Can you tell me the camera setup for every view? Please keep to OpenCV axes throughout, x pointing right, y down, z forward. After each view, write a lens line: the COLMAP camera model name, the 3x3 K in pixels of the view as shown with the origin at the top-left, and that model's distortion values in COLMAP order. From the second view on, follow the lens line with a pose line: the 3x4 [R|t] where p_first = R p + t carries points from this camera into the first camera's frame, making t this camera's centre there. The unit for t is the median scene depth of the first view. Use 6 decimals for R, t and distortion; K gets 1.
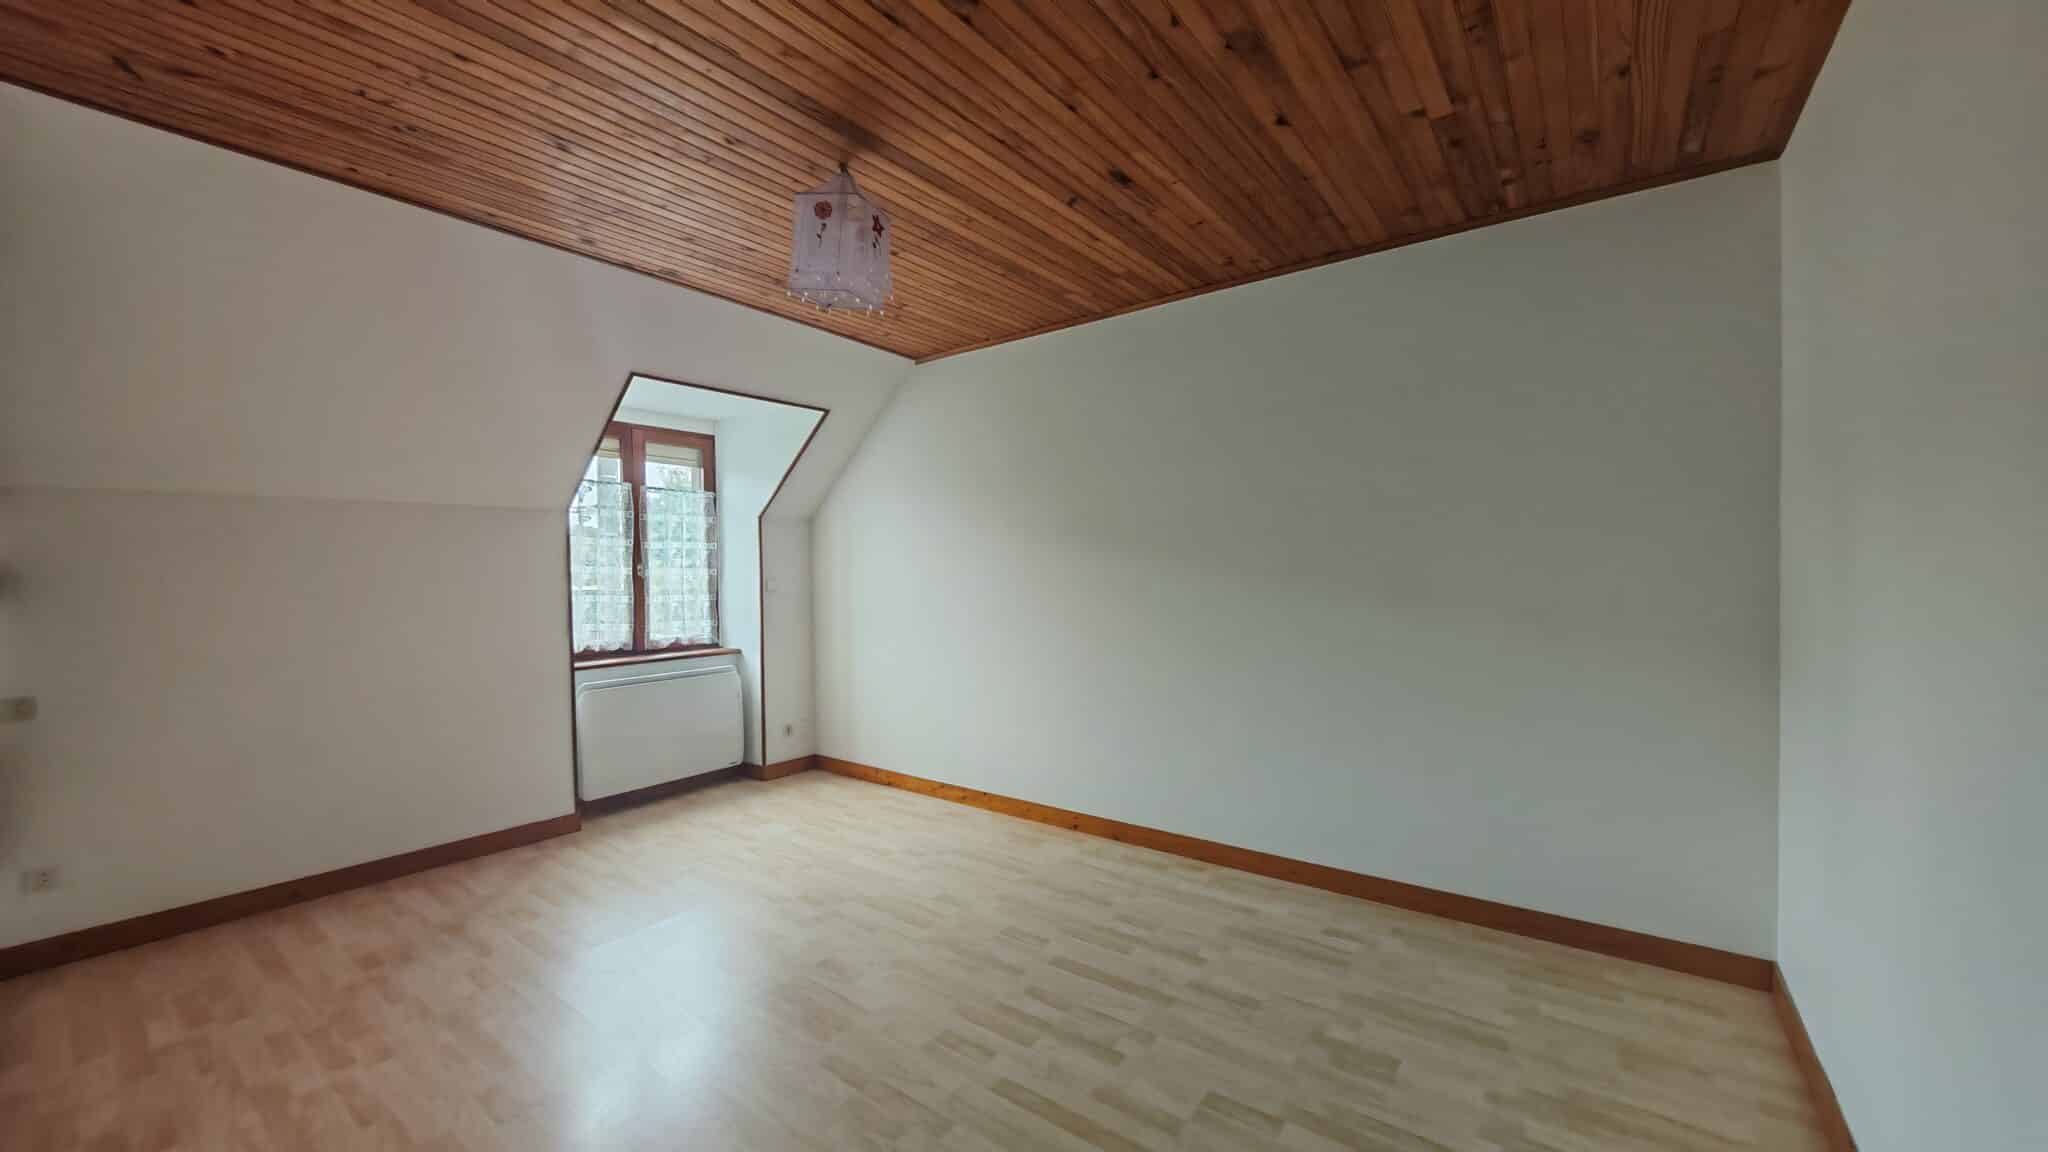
lens RADIAL K [[765.9, 0, 1022.4], [0, 765.9, 588.1], [0, 0, 1]] dist [-0.001229, 0.000243]
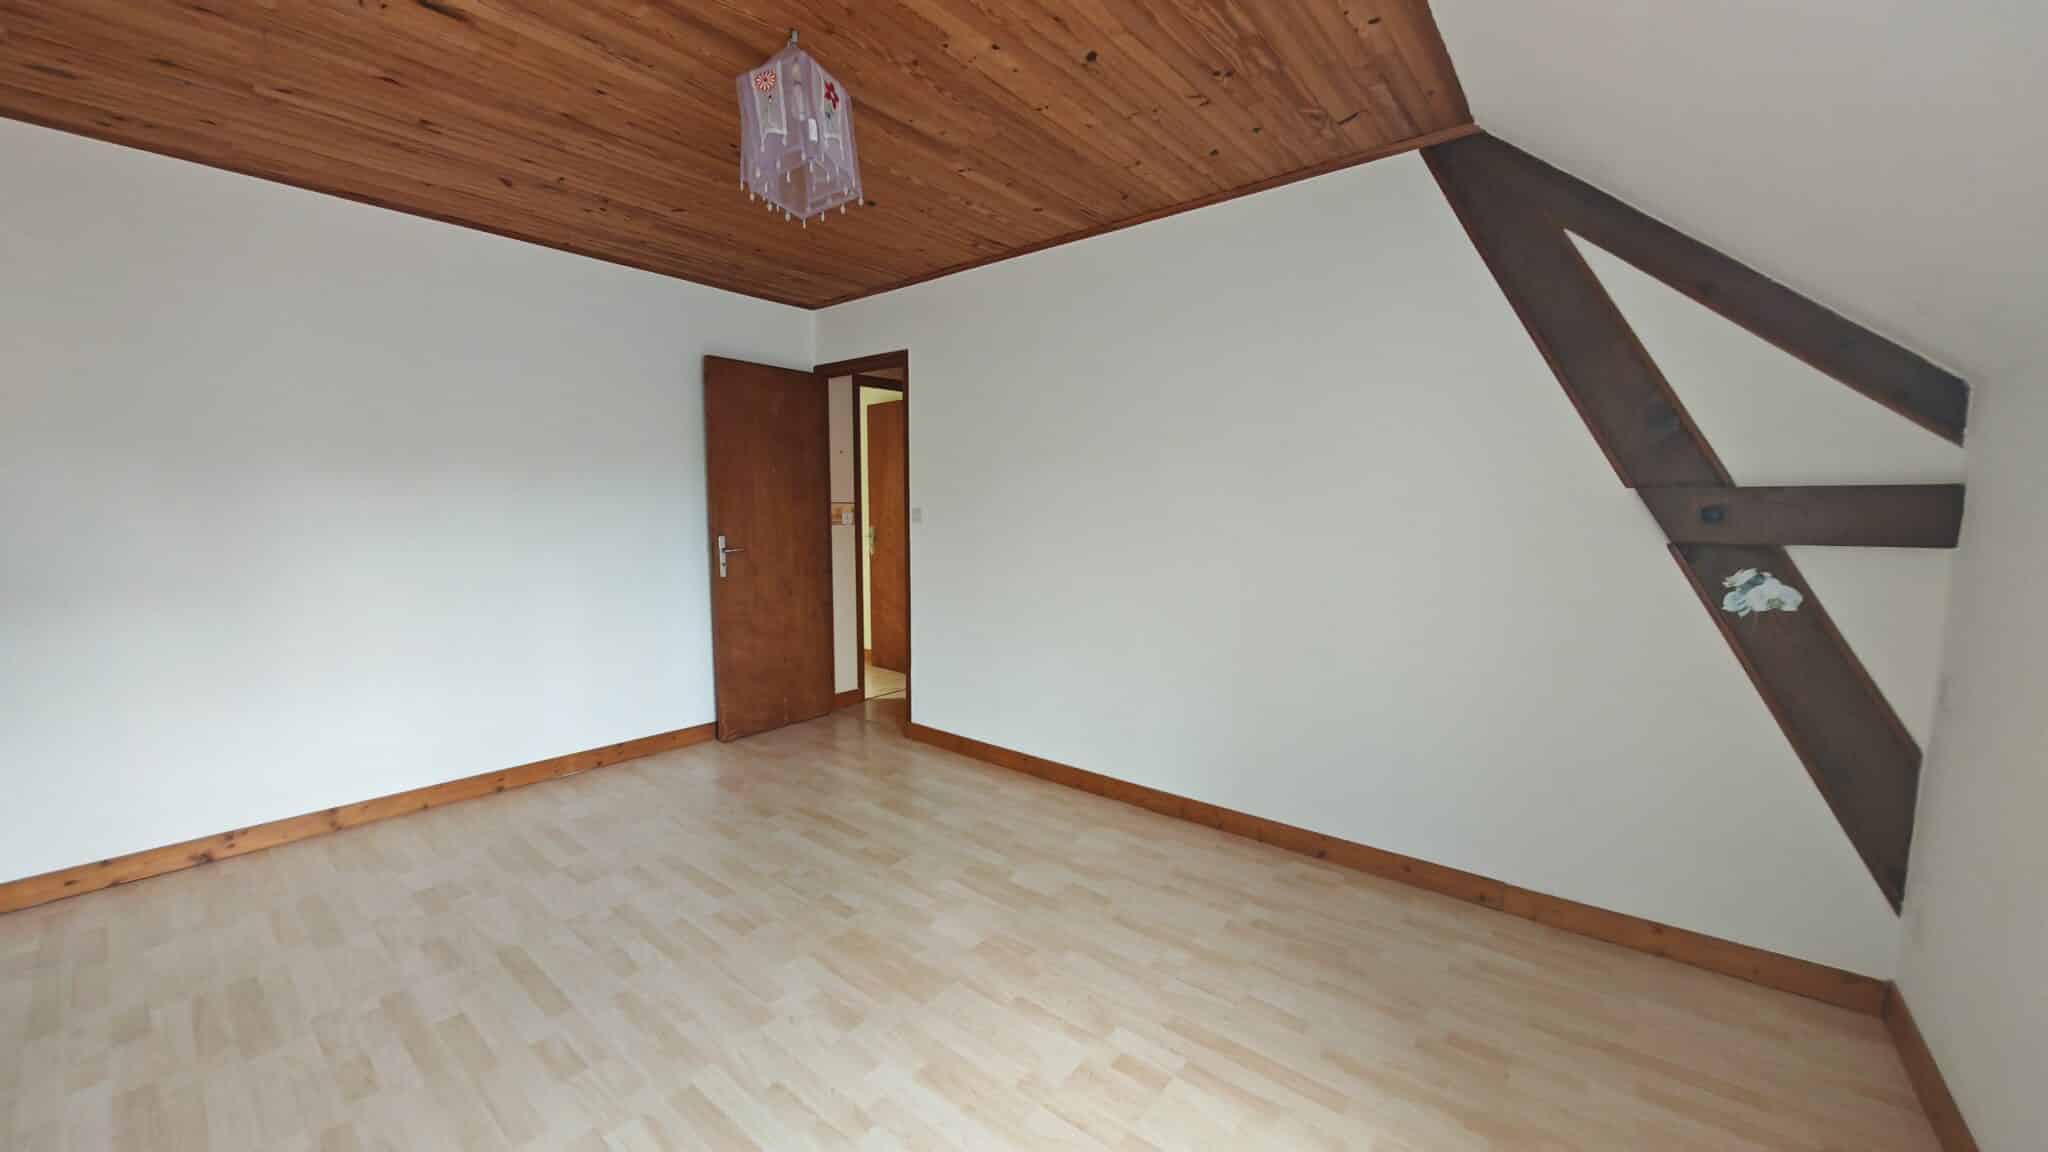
lens RADIAL K [[765.9, 0, 1022.4], [0, 765.9, 588.1], [0, 0, 1]] dist [-0.001229, 0.000243]
pose [[-0.998971, 0.003534, 0.045208, -0.495894], [0.009545, 0.991011, 0.133439, -0.045757], [-0.044331, 0.133733, -0.990025, 1.807266]]
